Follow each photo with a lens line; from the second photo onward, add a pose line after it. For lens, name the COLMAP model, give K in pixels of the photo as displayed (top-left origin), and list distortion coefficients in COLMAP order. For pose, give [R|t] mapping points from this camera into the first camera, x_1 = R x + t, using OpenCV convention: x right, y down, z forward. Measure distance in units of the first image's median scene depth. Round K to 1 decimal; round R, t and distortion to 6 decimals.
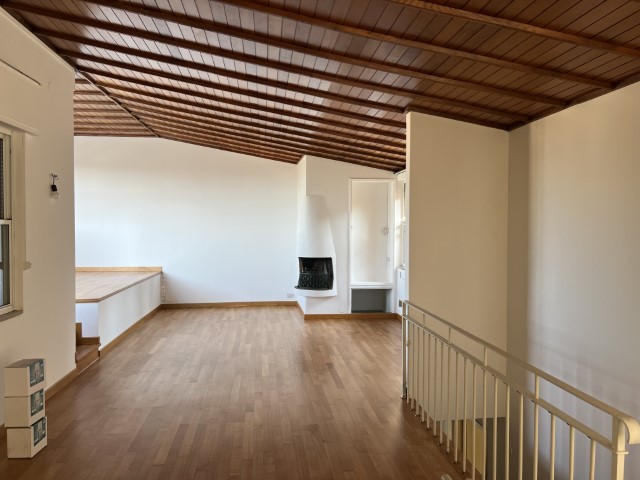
lens RADIAL K [[484.2, 0, 321.6], [0, 484.2, 238.7], [0, 0, 1]] dist [0.040253, -0.006889]
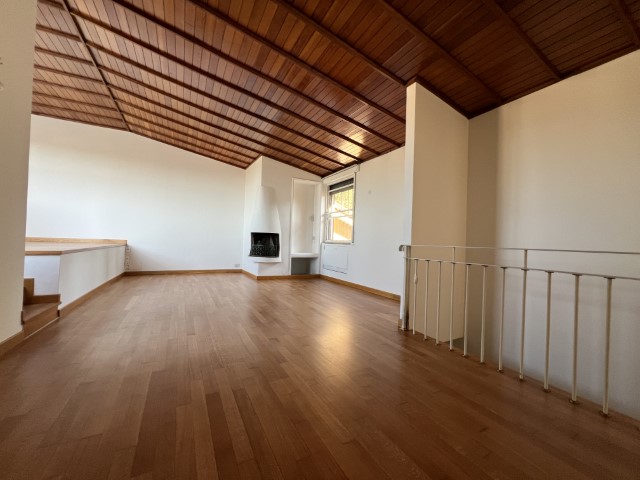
lens RADIAL K [[258.5, 0, 319.0], [0, 258.5, 242.5], [0, 0, 1]] dist [-0.000323, 0.001266]
pose [[0.933109, 0.027269, 0.358557, -0.134401], [-0.020445, 0.999531, -0.022811, 0.078170], [-0.359011, 0.013954, 0.933229, 0.282211]]
